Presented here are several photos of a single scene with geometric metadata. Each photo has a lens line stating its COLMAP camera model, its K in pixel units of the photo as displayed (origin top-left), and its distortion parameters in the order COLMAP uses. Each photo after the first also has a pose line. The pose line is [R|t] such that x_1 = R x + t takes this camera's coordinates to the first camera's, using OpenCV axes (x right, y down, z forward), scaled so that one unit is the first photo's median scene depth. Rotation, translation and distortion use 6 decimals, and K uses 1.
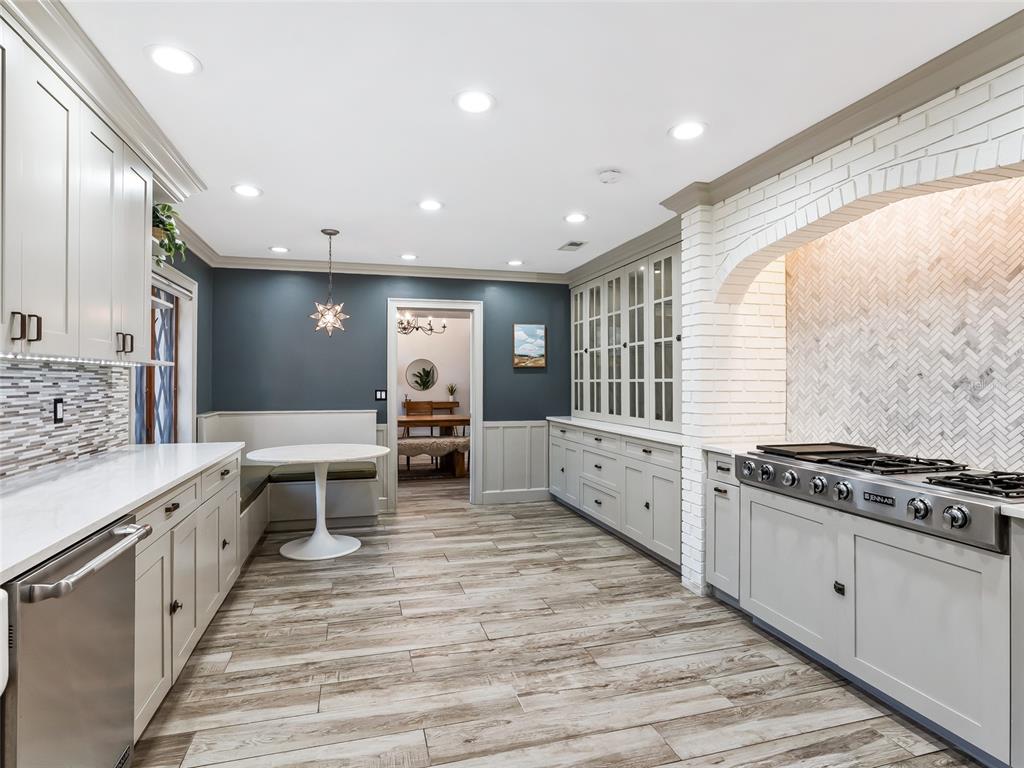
lens RADIAL K [[566.4, 0, 506.6], [0, 566.4, 382.8], [0, 0, 1]] dist [0.014078, -0.001474]
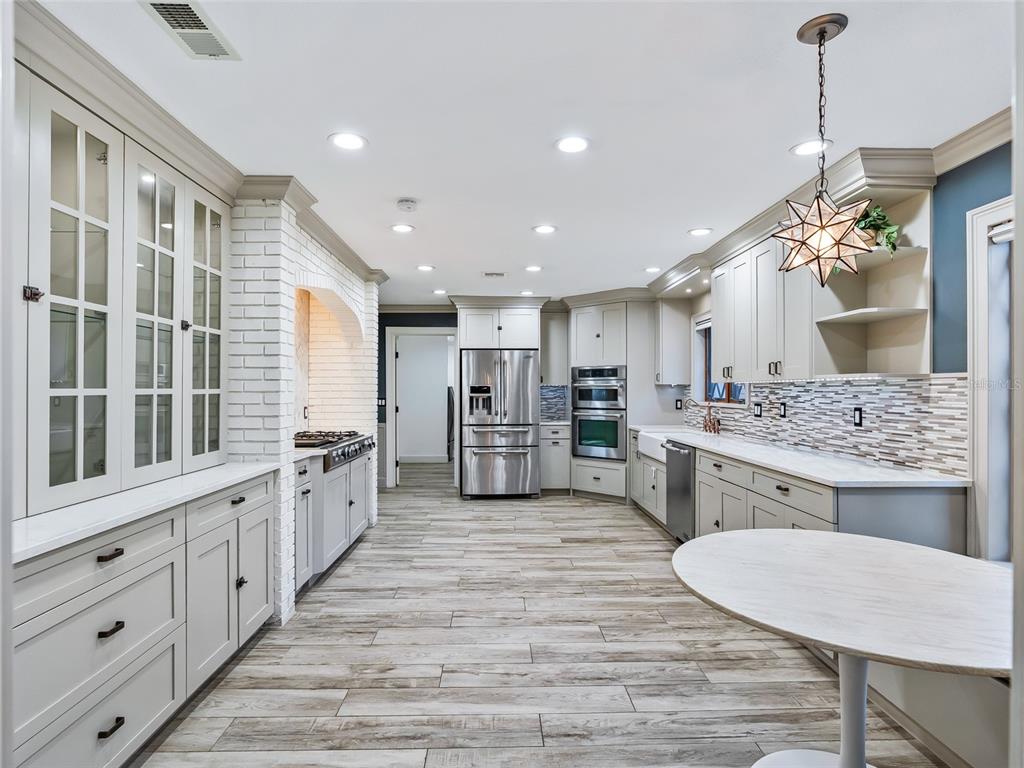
lens RADIAL K [[566.4, 0, 503.4], [0, 566.4, 386.4], [0, 0, 1]] dist [0.014078, -0.001474]
pose [[-0.969372, -0.001294, 0.245595, -0.265223], [-0.002573, 0.999985, -0.004888, -0.009606], [-0.245585, -0.005370, -0.969360, 2.004448]]
